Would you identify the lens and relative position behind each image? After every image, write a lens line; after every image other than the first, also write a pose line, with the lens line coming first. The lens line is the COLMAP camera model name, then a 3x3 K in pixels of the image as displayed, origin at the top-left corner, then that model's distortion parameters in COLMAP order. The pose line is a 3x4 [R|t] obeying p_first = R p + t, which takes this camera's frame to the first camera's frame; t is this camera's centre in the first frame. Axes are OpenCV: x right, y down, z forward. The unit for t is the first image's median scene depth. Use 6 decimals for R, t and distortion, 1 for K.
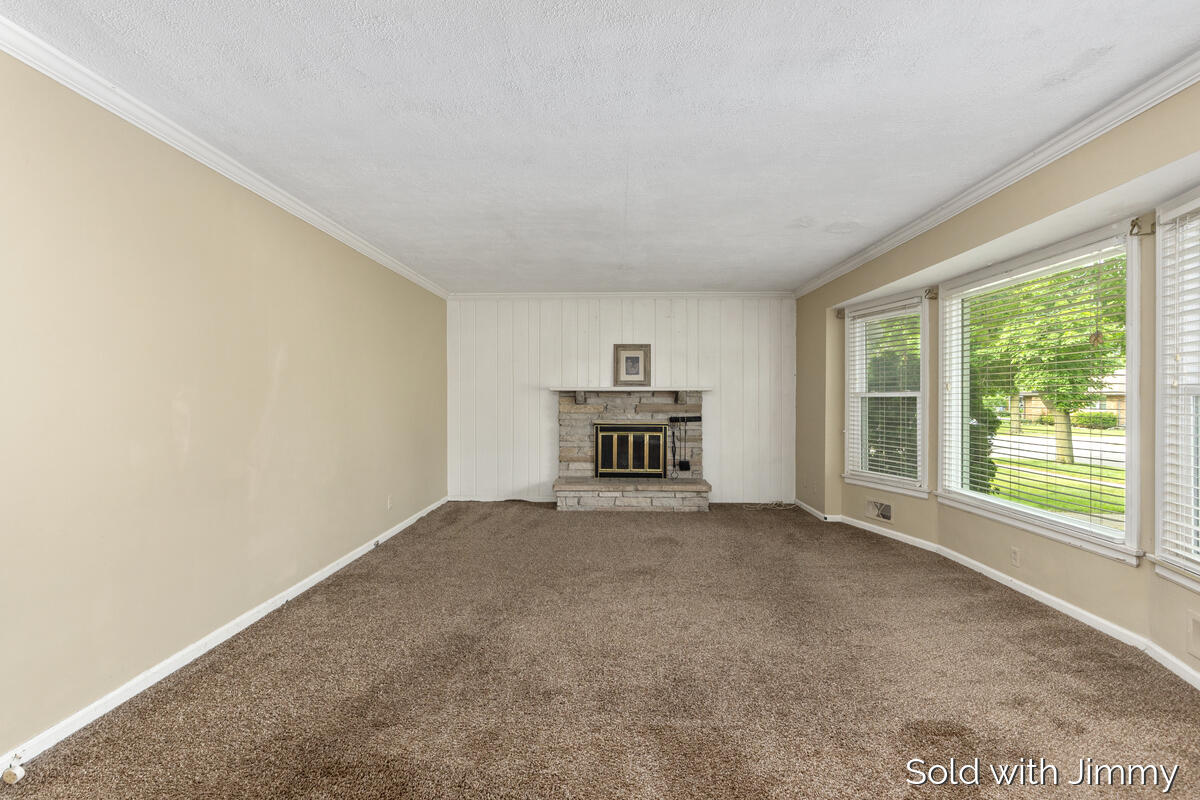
lens RADIAL K [[543.8, 0, 600.0], [0, 543.8, 397.7], [0, 0, 1]] dist [0.002775, 0.000073]
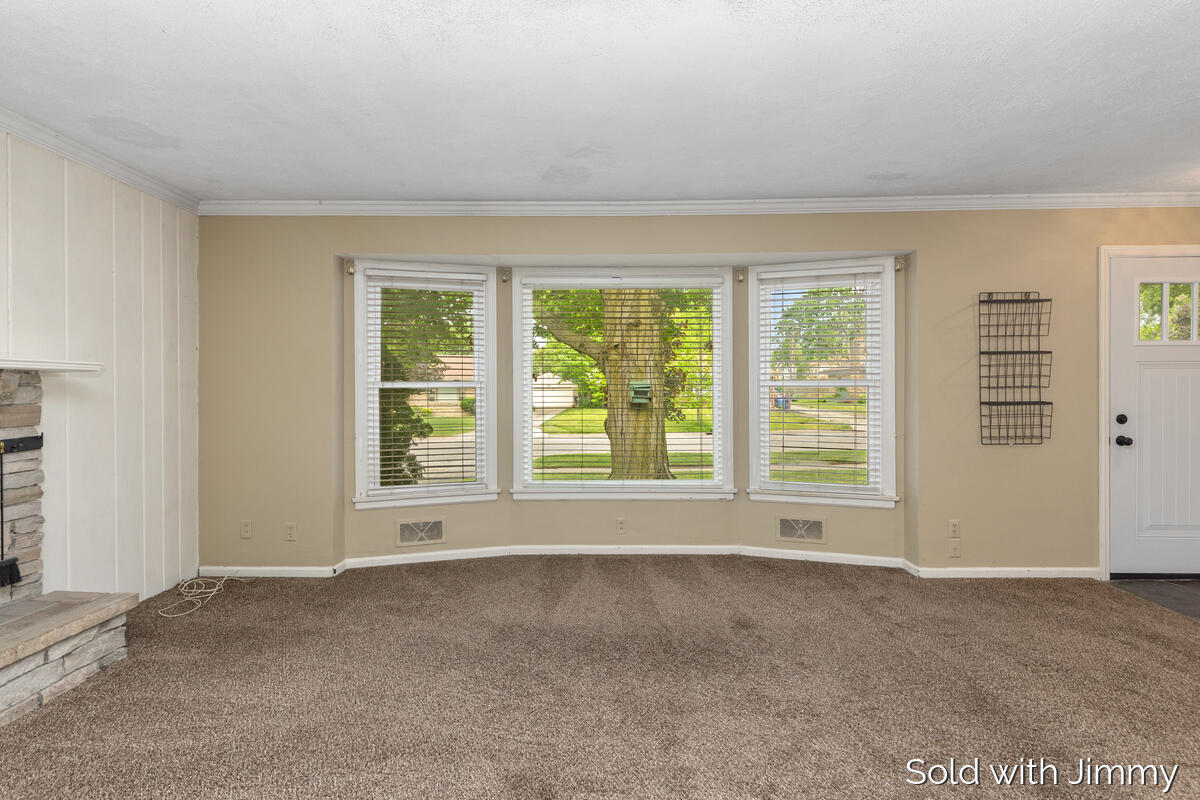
lens RADIAL K [[543.8, 0, 600.0], [0, 543.8, 397.7], [0, 0, 1]] dist [0.002775, 0.000073]
pose [[-0.018890, -0.015577, 0.999700, -0.234381], [0.000639, 0.999878, 0.015592, 0.000609], [-0.999821, 0.000933, -0.018877, 0.646118]]
